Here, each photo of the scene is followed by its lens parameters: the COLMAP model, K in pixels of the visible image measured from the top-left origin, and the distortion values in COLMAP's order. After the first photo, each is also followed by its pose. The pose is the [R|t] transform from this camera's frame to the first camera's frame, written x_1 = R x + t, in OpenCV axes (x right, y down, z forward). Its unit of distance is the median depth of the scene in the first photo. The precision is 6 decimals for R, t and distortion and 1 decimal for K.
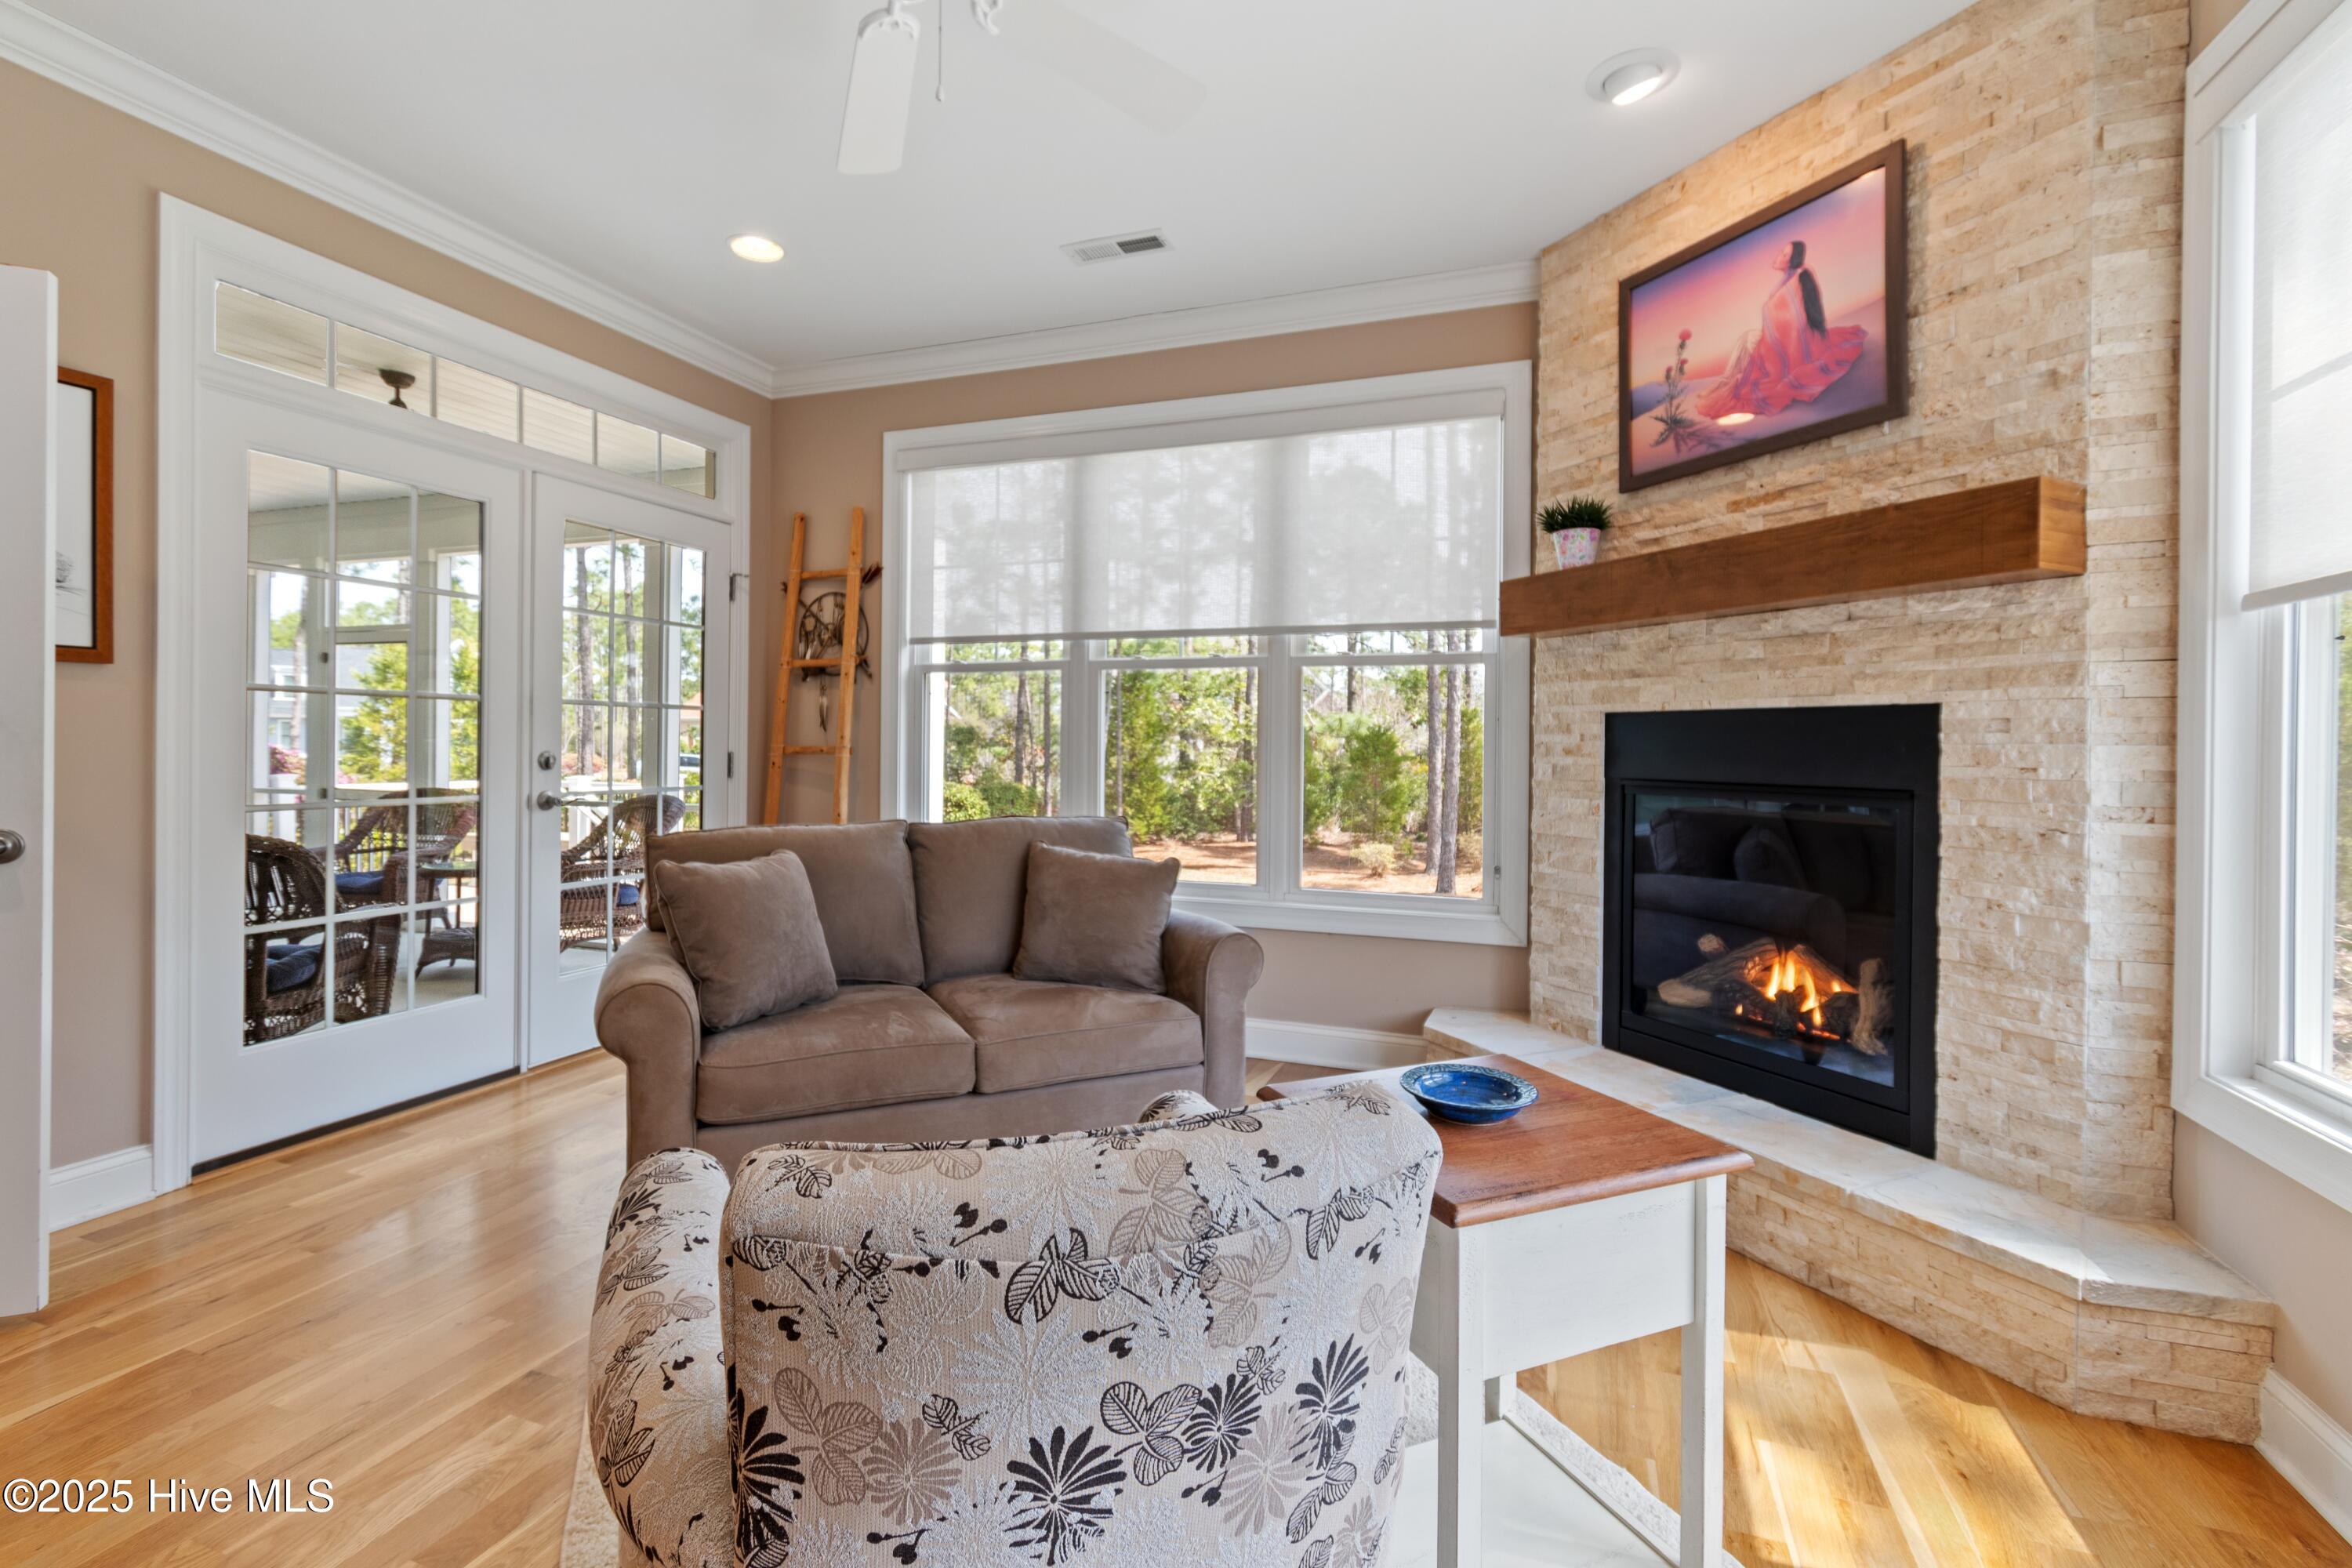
lens RADIAL K [[1050.8, 0, 1188.4], [0, 1050.8, 756.1], [0, 0, 1]] dist [0.005863, -0.002232]
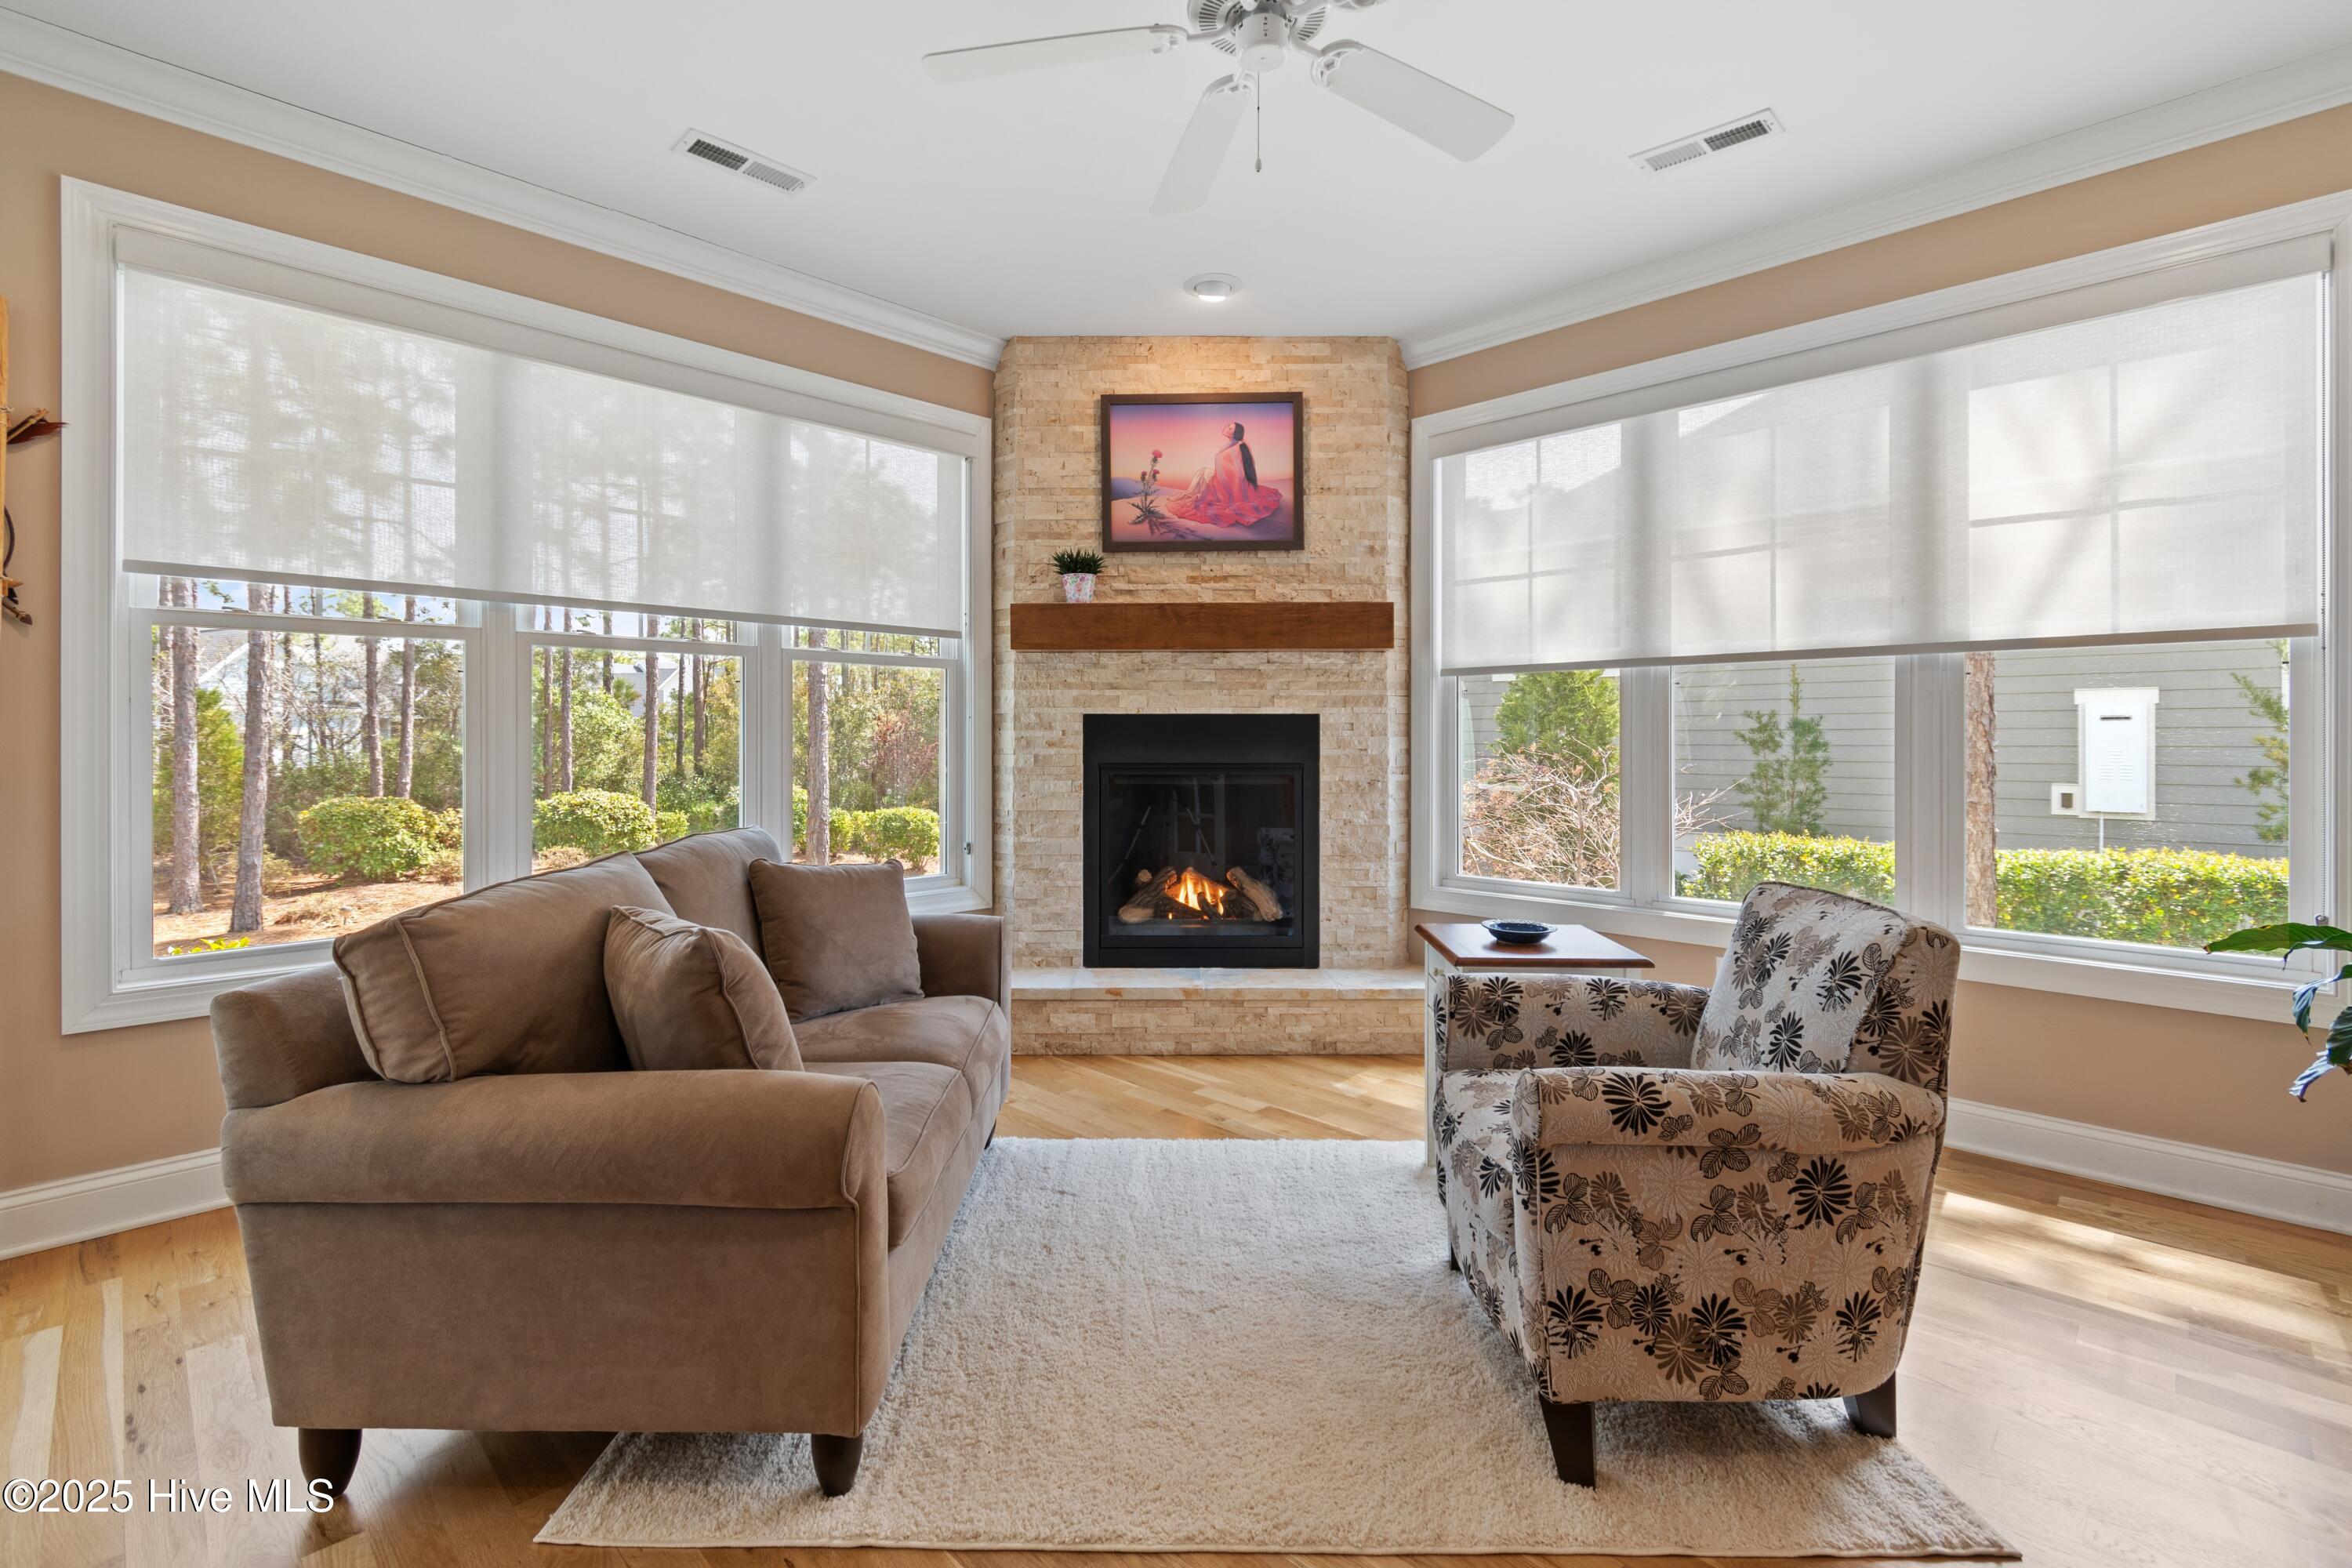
lens RADIAL K [[1050.8, 0, 1163.9], [0, 1050.8, 741.0], [0, 0, 1]] dist [0.005863, -0.002232]
pose [[0.427698, -0.014213, 0.903810, -0.888755], [0.014921, 0.999851, 0.008662, -0.020472], [-0.903798, 0.009781, 0.427847, 0.407635]]
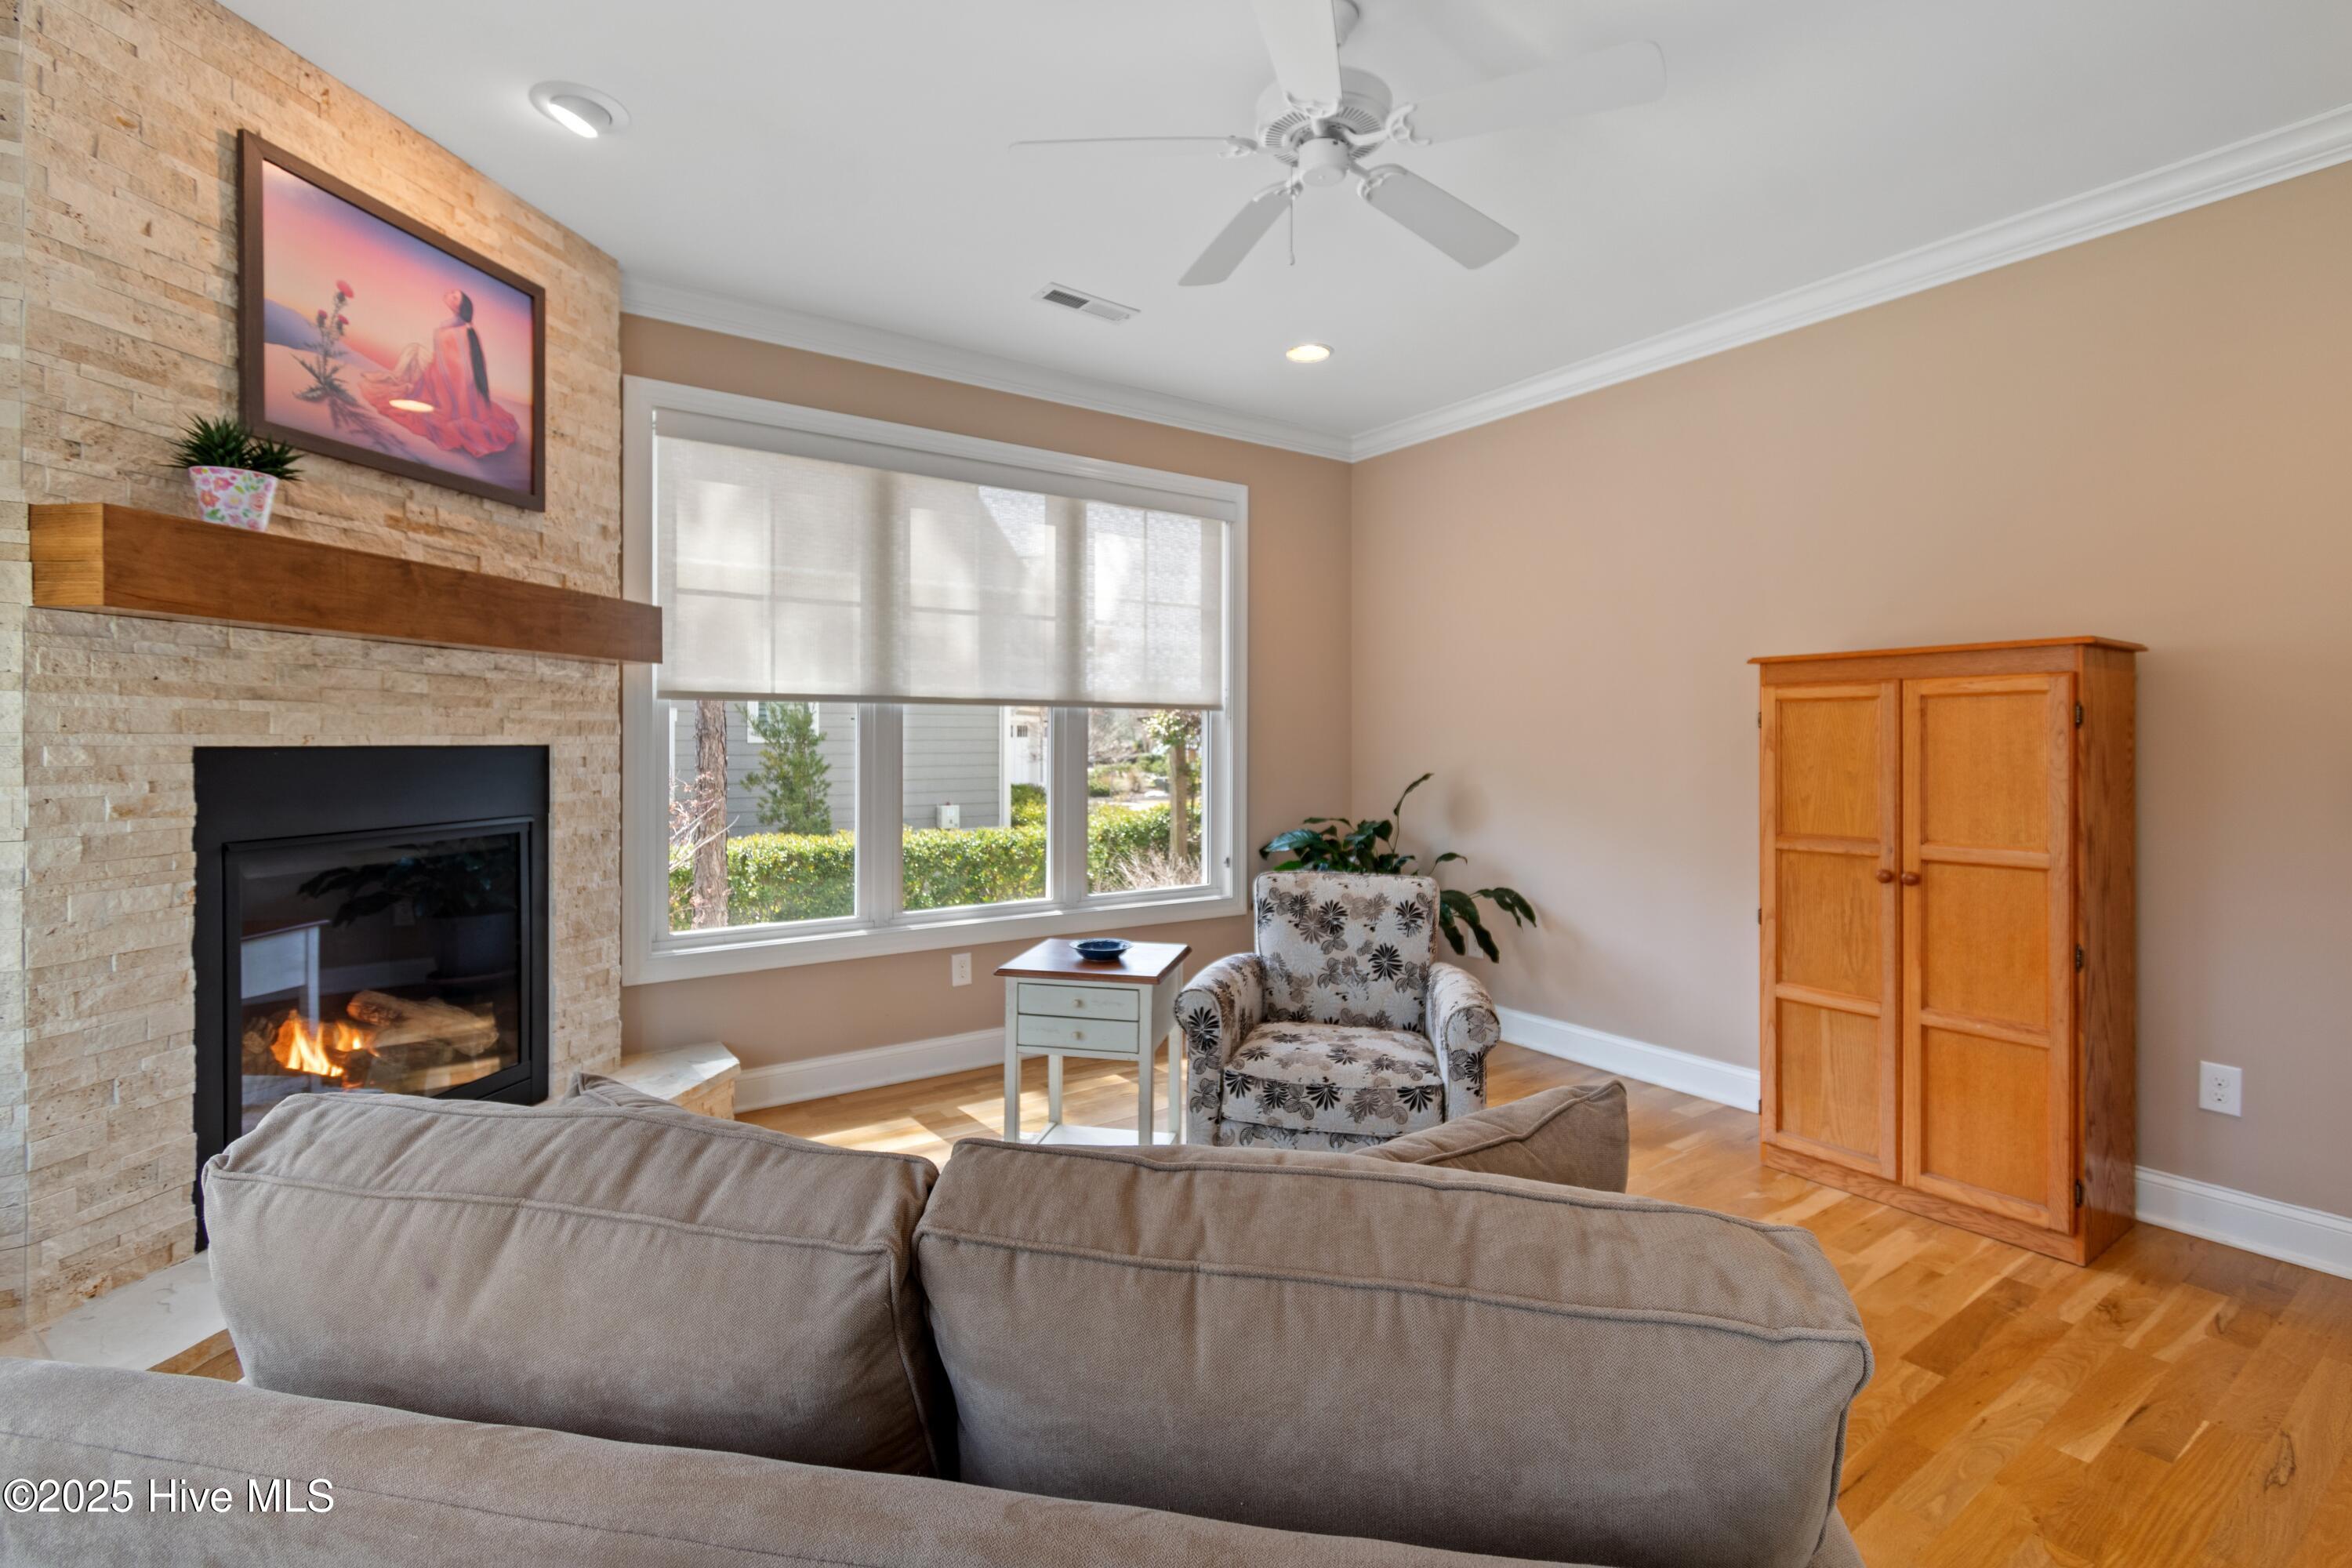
lens RADIAL K [[1050.8, 0, 1166.7], [0, 1050.8, 751.7], [0, 0, 1]] dist [0.005863, -0.002232]
pose [[-0.807951, -0.017996, 0.588975, -0.571597], [-0.003160, 0.999651, 0.026210, -0.067869], [-0.589242, 0.019315, -0.807726, 1.385228]]
